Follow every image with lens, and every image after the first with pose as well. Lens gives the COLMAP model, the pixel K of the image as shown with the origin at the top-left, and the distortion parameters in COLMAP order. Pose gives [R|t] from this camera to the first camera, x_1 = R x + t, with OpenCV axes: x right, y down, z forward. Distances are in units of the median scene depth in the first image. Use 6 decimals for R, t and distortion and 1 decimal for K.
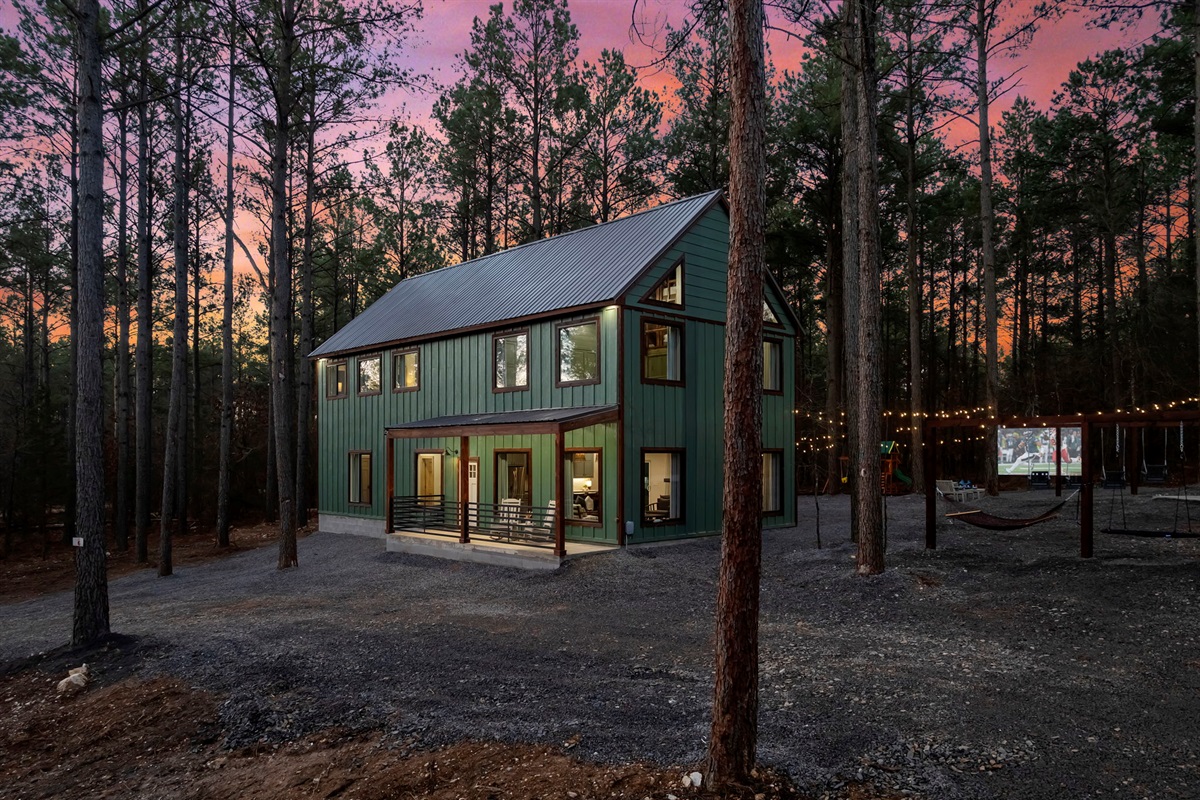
lens RADIAL K [[862.7, 0, 567.4], [0, 862.7, 446.2], [0, 0, 1]] dist [-0.009756, -0.002089]
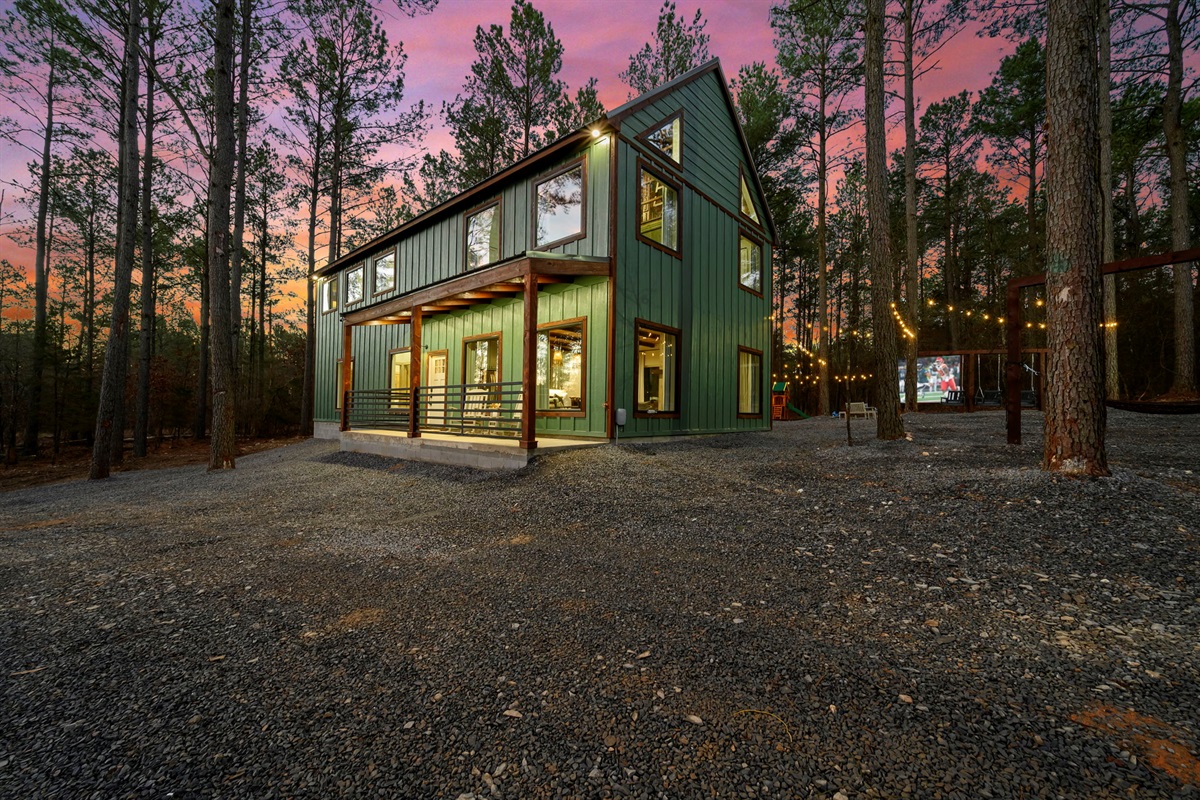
lens RADIAL K [[477.9, 0, 598.9], [0, 477.9, 404.0], [0, 0, 1]] dist [0.000794, 0.000143]
pose [[0.994279, 0.019189, 0.105073, 0.006325], [-0.018210, 0.999781, -0.010268, 0.083024], [-0.105247, 0.008296, 0.994412, 0.540895]]
